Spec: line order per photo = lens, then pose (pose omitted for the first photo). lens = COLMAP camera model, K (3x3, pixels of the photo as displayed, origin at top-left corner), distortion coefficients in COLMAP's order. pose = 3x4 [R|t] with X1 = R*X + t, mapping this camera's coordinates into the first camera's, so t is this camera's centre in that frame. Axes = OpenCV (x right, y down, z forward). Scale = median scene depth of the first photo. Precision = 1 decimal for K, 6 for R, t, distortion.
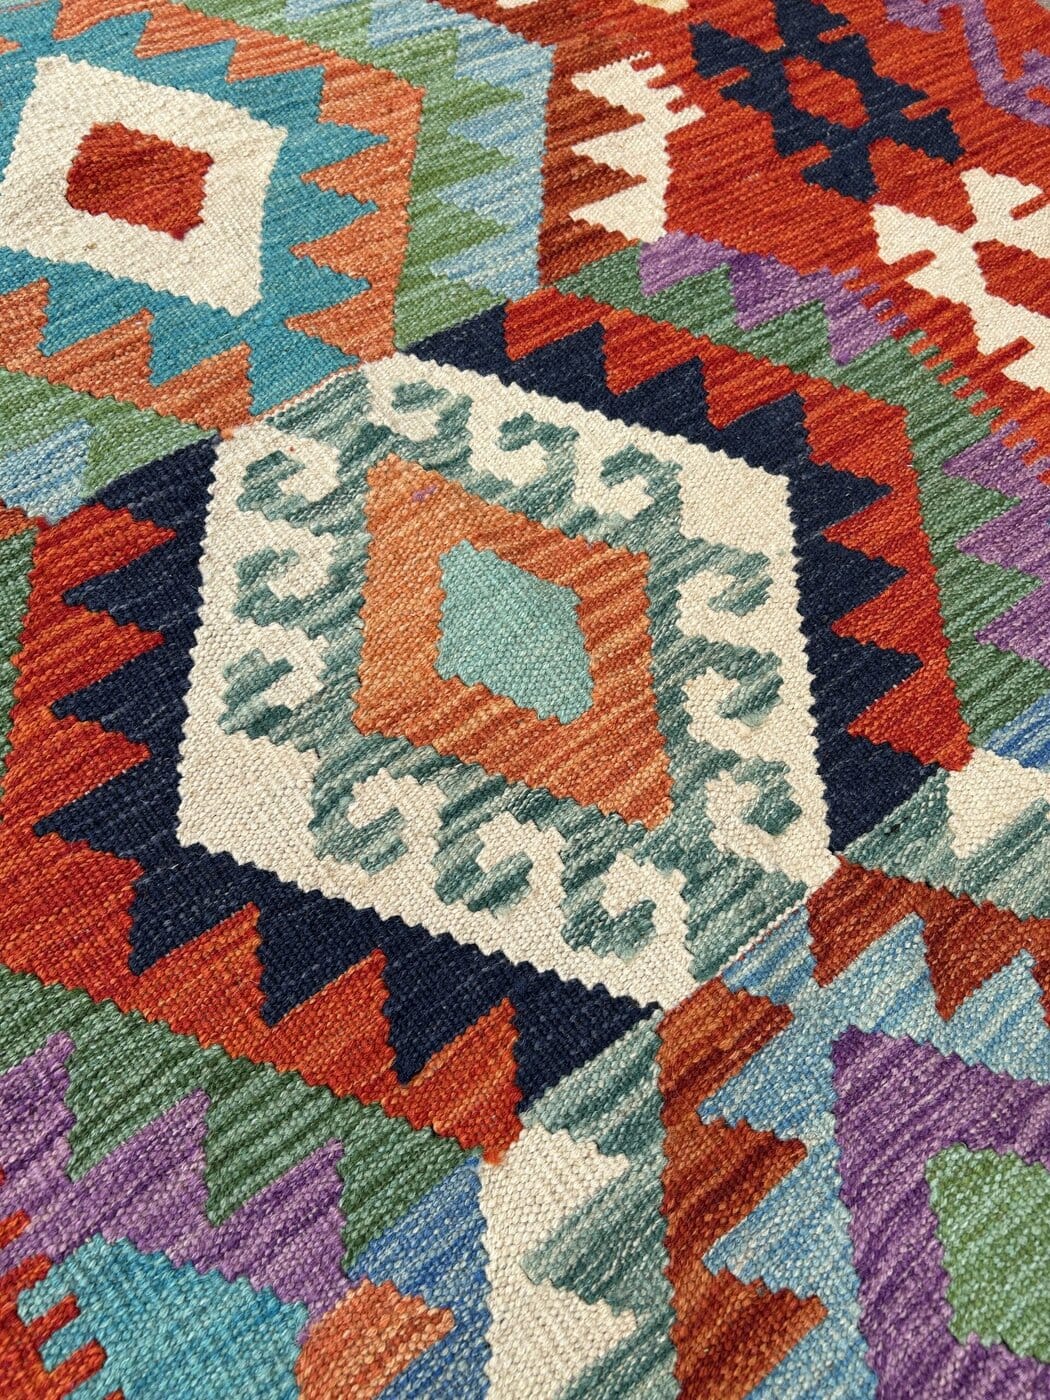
lens RADIAL K [[1029.4, 0, 509.2], [0, 1029.4, 698.9], [0, 0, 1]] dist [0.000624, -0.023621]
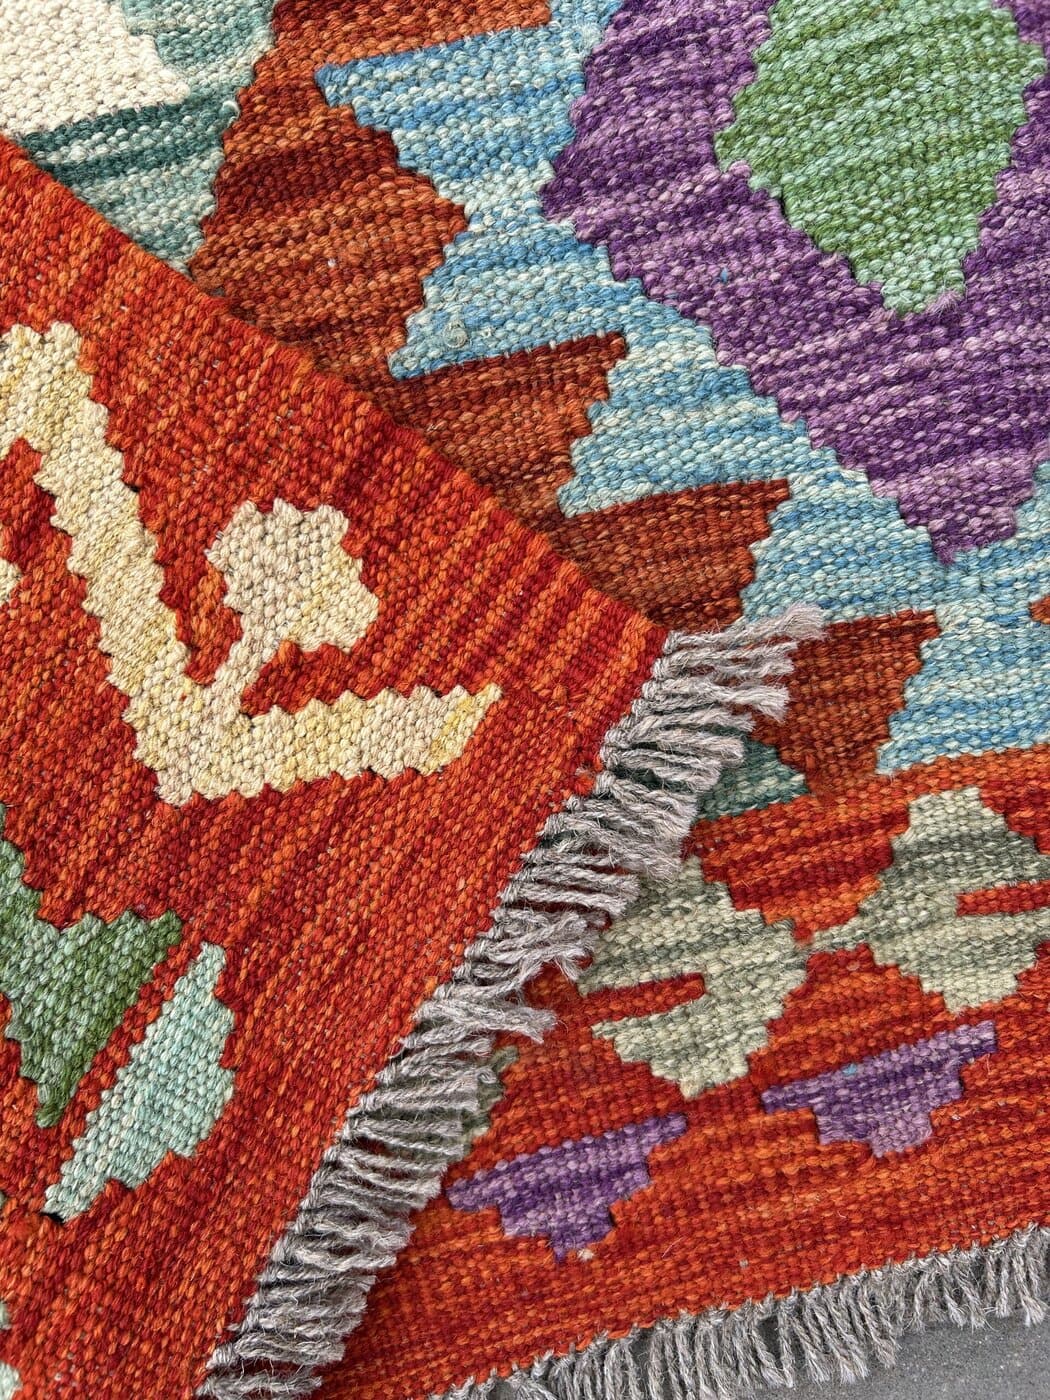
lens RADIAL K [[1029.4, 0, 509.2], [0, 1029.4, 698.9], [0, 0, 1]] dist [0.000624, -0.023621]
pose [[0.908357, 0.417869, -0.016506, 0.409545], [-0.365642, 0.812744, 0.453600, 0.570289], [0.202961, -0.405995, 0.891053, 0.217007]]
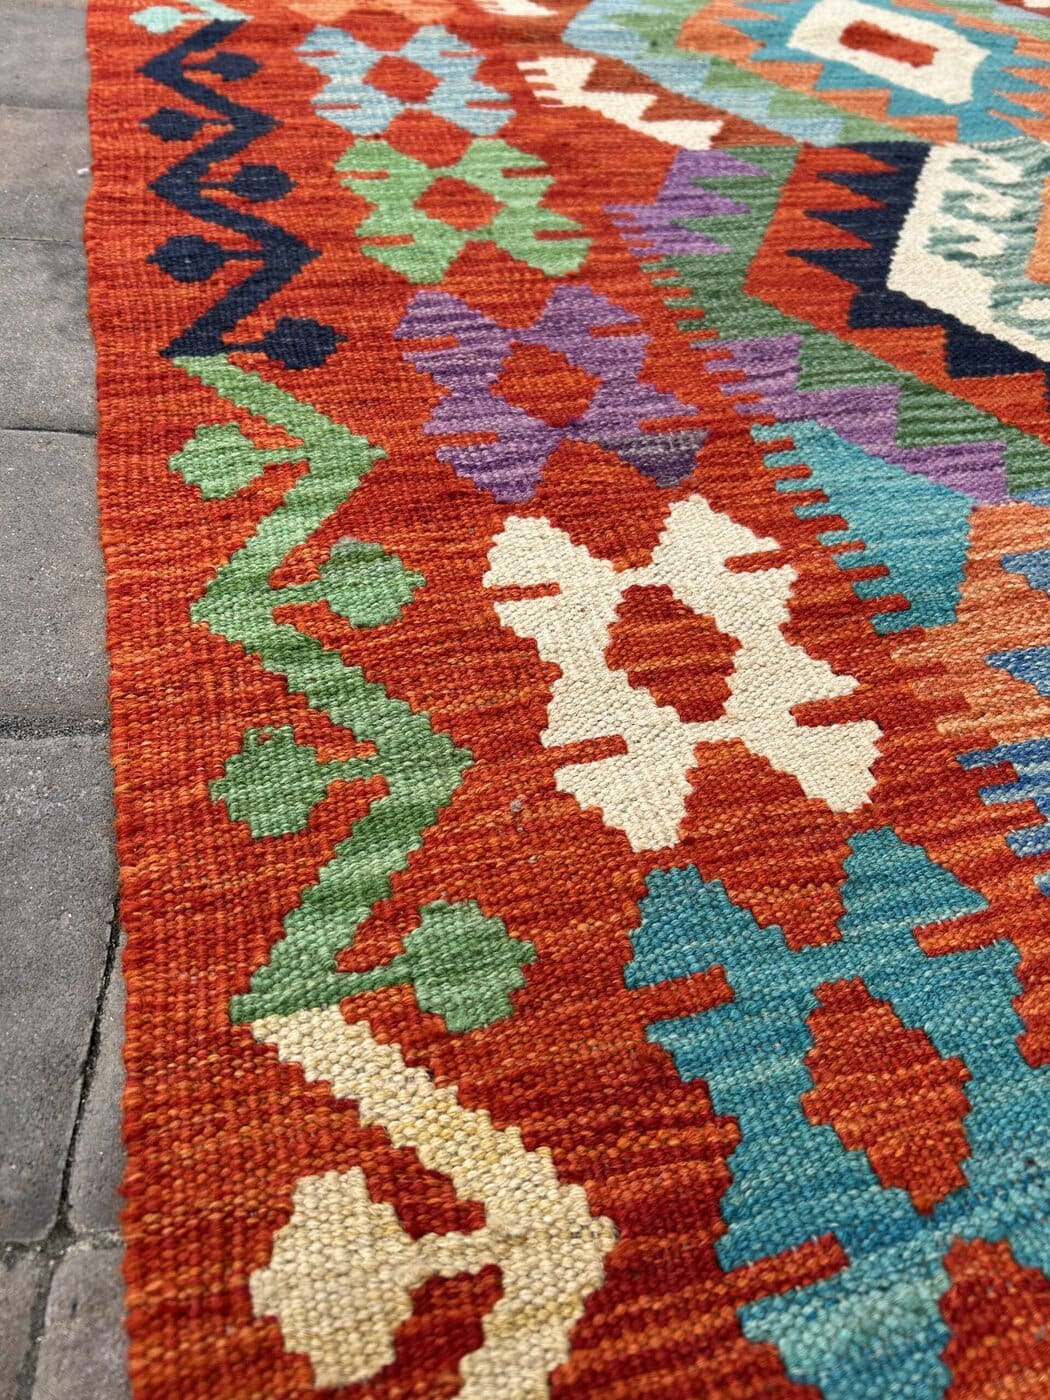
lens RADIAL K [[1029.4, 0, 509.2], [0, 1029.4, 698.9], [0, 0, 1]] dist [0.000624, -0.023621]
pose [[0.920877, 0.292407, -0.257843, -0.262570], [-0.359194, 0.893471, -0.269609, 1.089815], [0.151540, 0.340892, 0.927808, -0.110495]]
